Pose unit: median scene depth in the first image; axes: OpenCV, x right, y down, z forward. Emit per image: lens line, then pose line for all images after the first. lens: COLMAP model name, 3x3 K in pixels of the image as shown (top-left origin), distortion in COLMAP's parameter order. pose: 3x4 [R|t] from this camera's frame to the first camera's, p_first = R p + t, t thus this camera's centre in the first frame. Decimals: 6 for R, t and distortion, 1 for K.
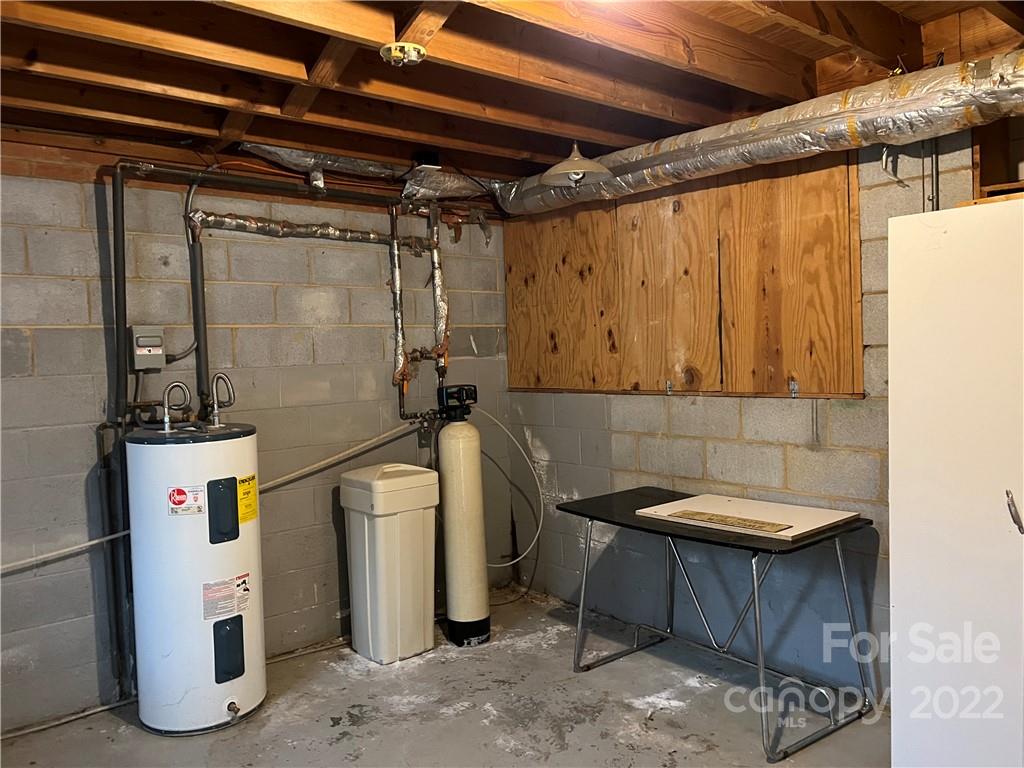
lens RADIAL K [[768.1, 0, 508.9], [0, 768.1, 382.1], [0, 0, 1]] dist [0.064012, -0.080168]
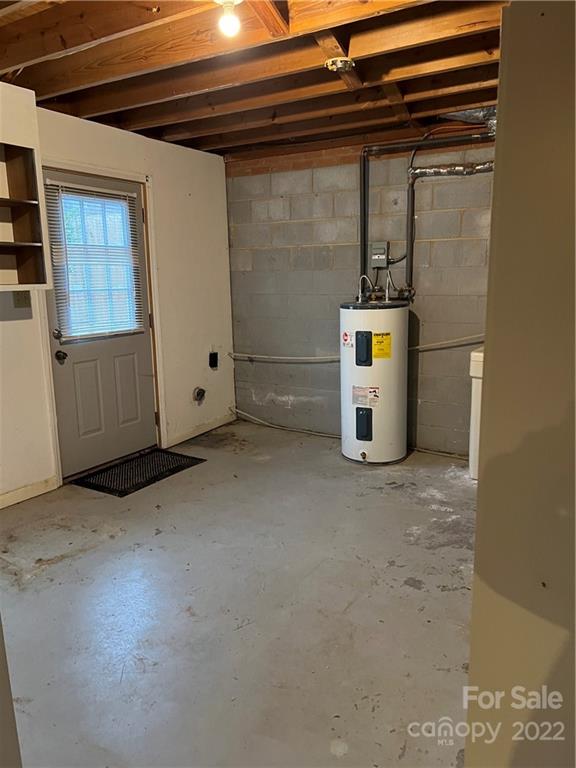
lens RADIAL K [[576.1, 0, 286.7], [0, 576.1, 383.9], [0, 0, 1]] dist [0.064012, -0.080168]
pose [[0.326269, 0.210613, -0.921516, 0.775129], [-0.032710, 0.976795, 0.211665, -0.030315], [0.944711, -0.038917, 0.325587, 0.366966]]
